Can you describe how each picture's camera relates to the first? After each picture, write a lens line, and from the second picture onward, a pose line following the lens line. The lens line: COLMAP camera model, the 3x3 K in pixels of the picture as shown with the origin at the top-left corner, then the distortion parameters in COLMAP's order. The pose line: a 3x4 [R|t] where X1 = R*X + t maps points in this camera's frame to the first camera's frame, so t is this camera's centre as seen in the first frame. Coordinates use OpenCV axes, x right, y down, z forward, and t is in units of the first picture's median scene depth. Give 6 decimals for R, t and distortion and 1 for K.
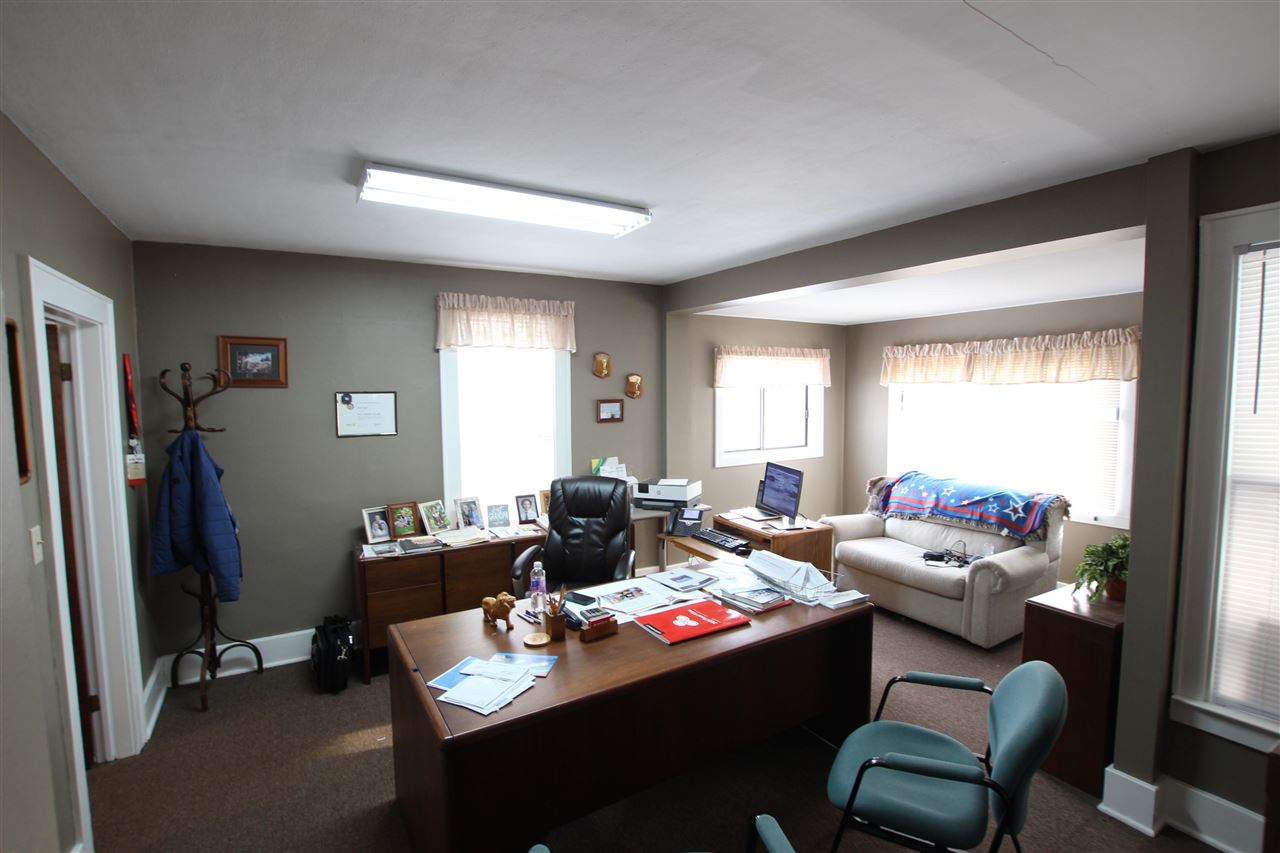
lens RADIAL K [[595.8, 0, 640.9], [0, 595.8, 430.7], [0, 0, 1]] dist [-0.028699, 0.000431]
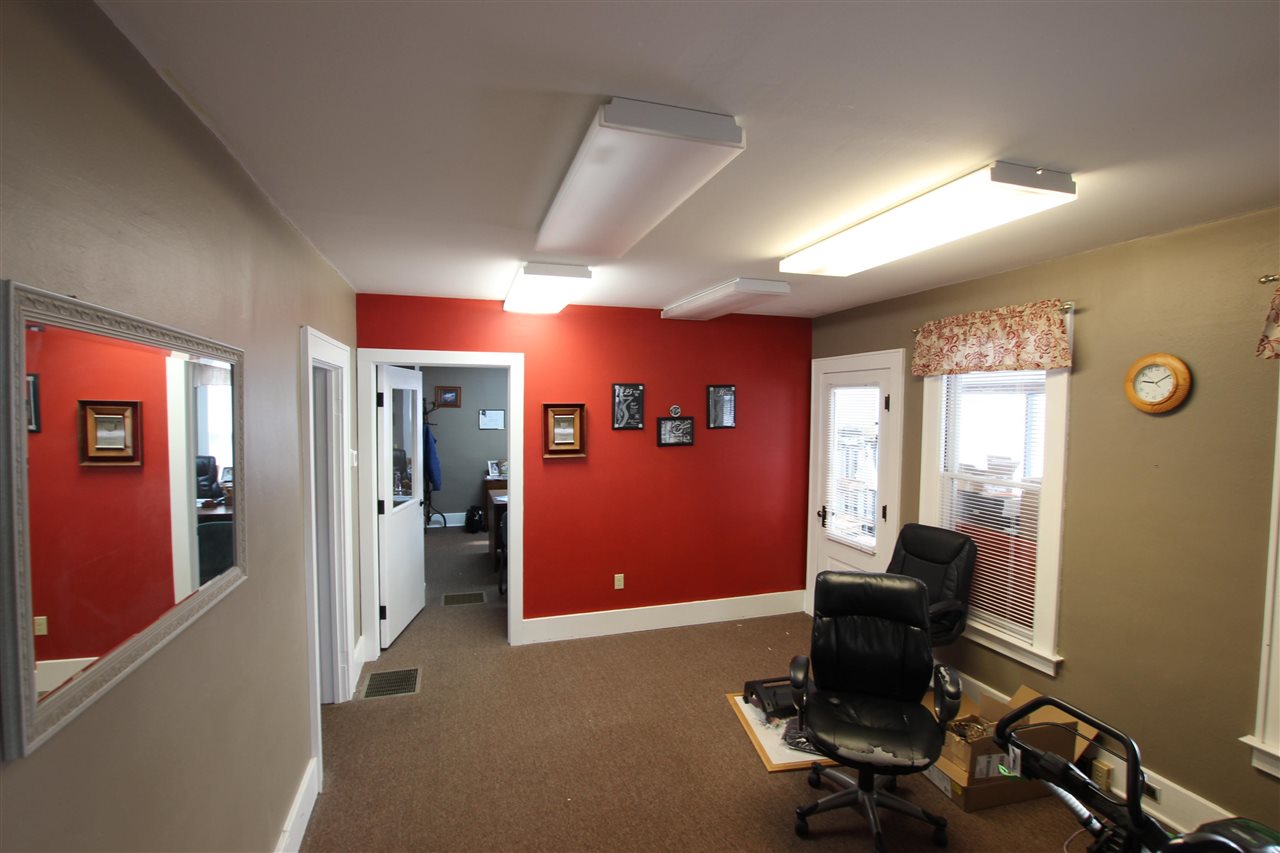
lens RADIAL K [[595.8, 0, 640.9], [0, 595.8, 430.7], [0, 0, 1]] dist [-0.028699, 0.000431]
pose [[0.965089, 0.004049, -0.261890, 0.718987], [-0.019301, 0.998261, -0.055692, 0.136825], [0.261209, 0.058803, 0.963490, -1.095342]]
